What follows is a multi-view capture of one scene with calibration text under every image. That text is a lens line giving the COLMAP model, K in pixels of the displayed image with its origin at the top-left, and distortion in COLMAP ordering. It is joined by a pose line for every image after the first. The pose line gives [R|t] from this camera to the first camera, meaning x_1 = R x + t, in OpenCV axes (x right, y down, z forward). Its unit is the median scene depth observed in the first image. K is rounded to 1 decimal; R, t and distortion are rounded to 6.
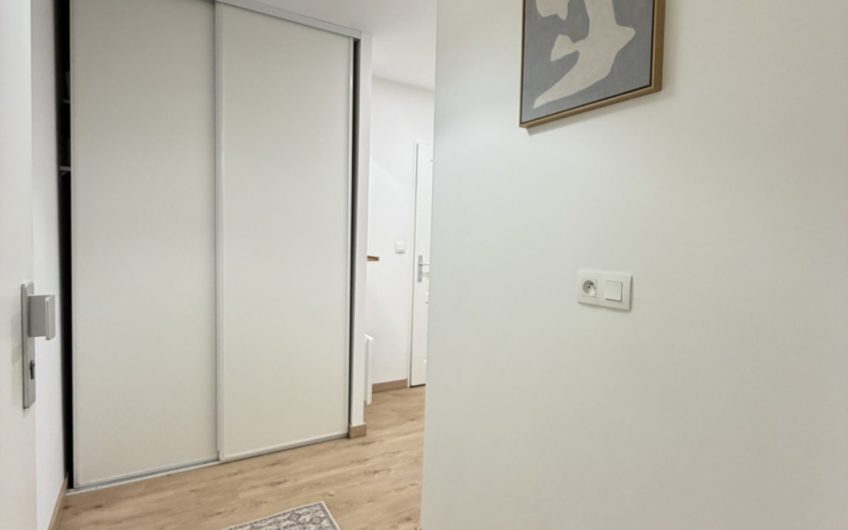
lens RADIAL K [[448.0, 0, 425.3], [0, 448.0, 263.2], [0, 0, 1]] dist [-0.004527, 0.000469]
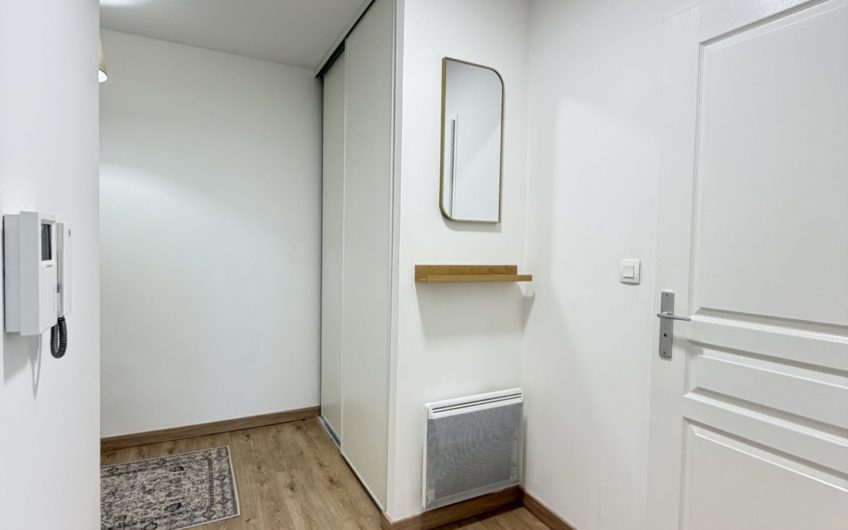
lens RADIAL K [[448.0, 0, 424.5], [0, 448.0, 262.0], [0, 0, 1]] dist [-0.004527, 0.000469]
pose [[-0.065344, 0.004072, -0.997855, 0.659946], [-0.081724, 0.996610, 0.009419, -0.050956], [0.994511, 0.082165, -0.064790, 1.322723]]
